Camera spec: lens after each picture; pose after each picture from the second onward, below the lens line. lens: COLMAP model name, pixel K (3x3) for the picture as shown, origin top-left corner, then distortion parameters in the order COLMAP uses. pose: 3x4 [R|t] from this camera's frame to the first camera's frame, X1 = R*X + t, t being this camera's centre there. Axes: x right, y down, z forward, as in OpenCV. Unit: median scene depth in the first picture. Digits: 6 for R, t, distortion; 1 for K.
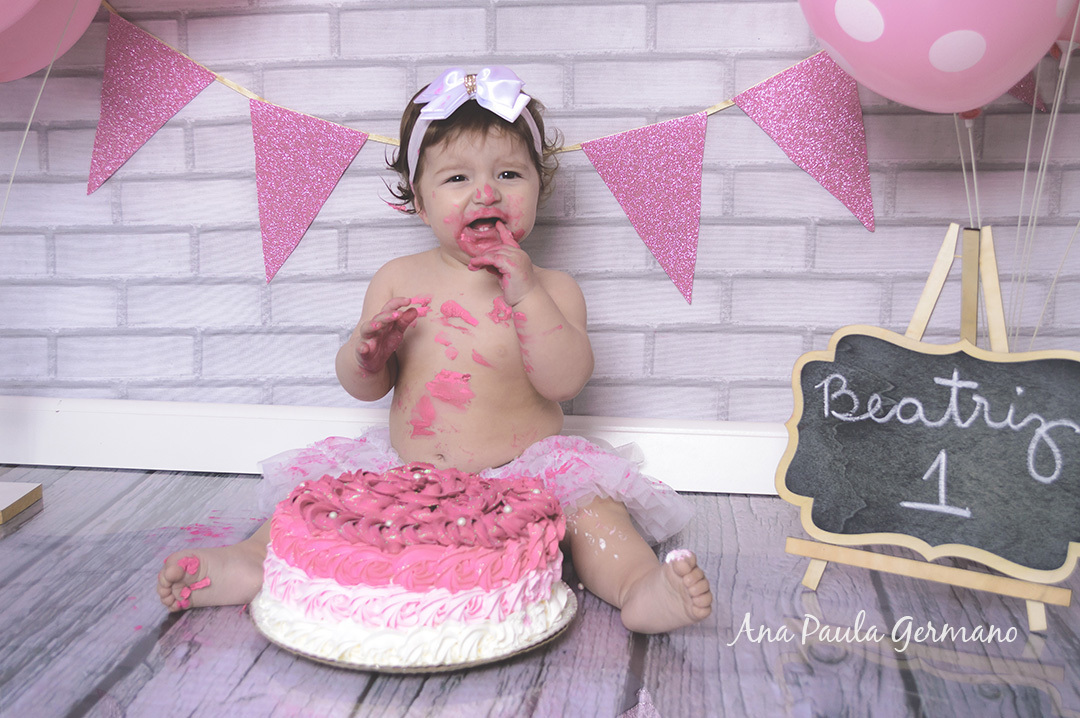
lens RADIAL K [[1534.7, 0, 540.0], [0, 1534.7, 359.0], [0, 0, 1]] dist [-0.025698, -0.012632]
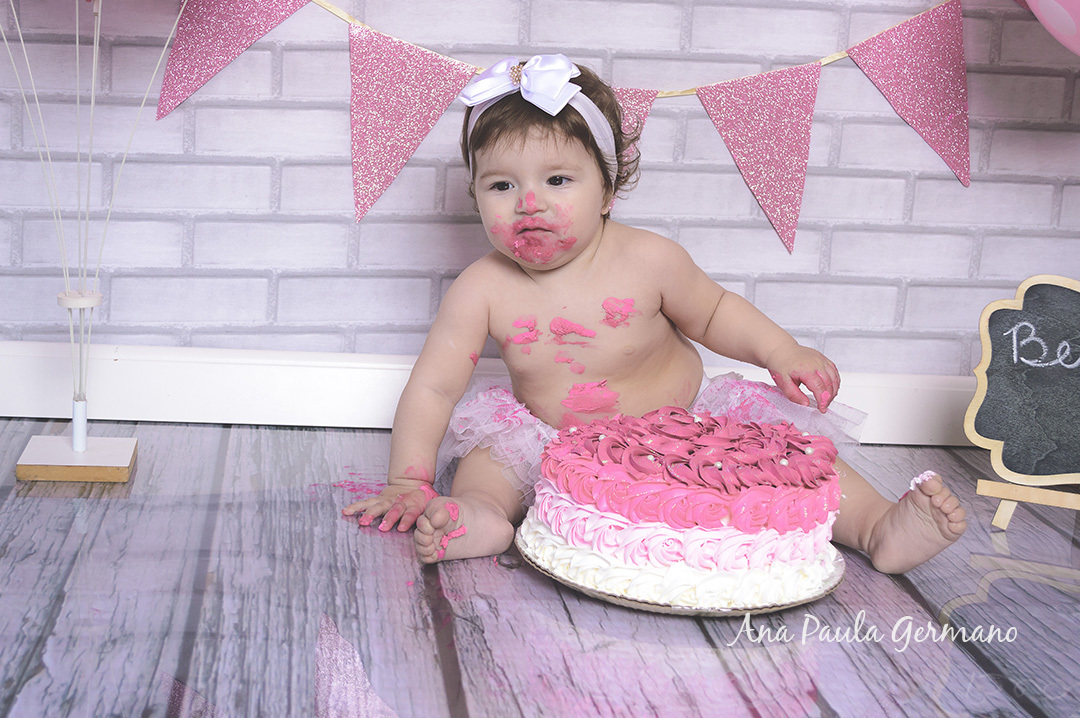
lens RADIAL K [[1640.2, 0, 540.0], [0, 1640.2, 359.0], [0, 0, 1]] dist [-0.007678, -0.000484]
pose [[0.968170, 0.003791, 0.250265, -0.404063], [-0.009130, 0.999755, 0.020178, 0.015485], [-0.250127, -0.021821, 0.967967, 0.004990]]
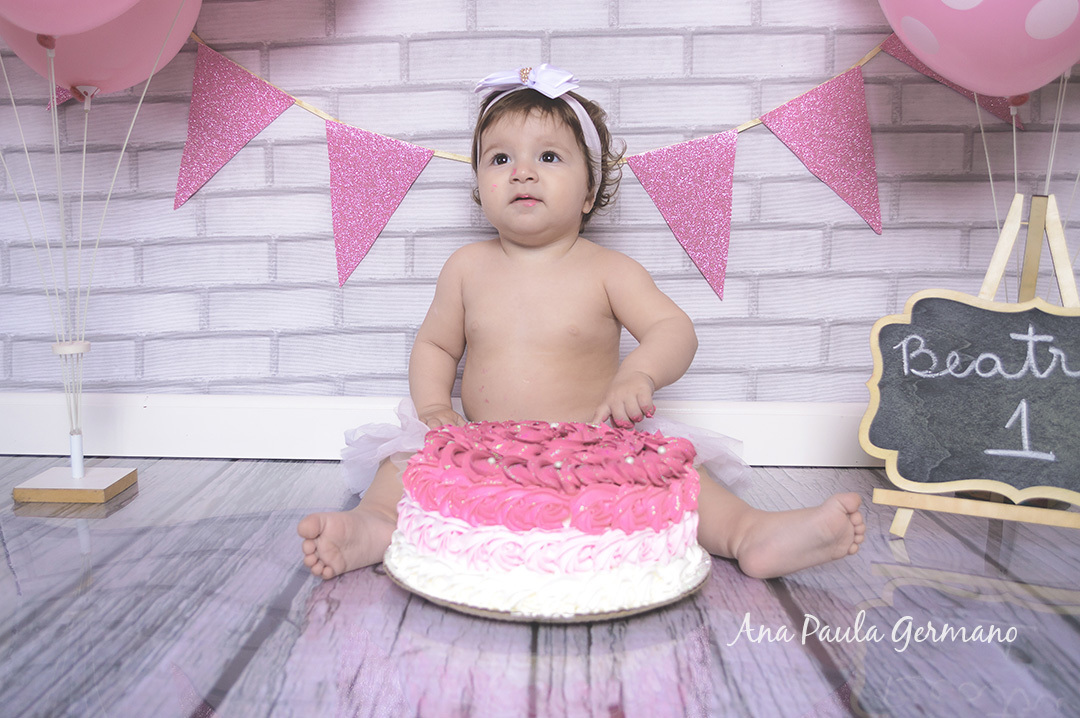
lens RADIAL K [[1083.3, 0, 519.3], [0, 1083.3, 375.7], [0, 0, 1]] dist [-0.067567, 0.007465]
pose [[0.996009, -0.012308, 0.088401, -0.150211], [0.017313, 0.998276, -0.056074, 0.075953], [-0.087559, 0.057381, 0.994505, 0.275790]]
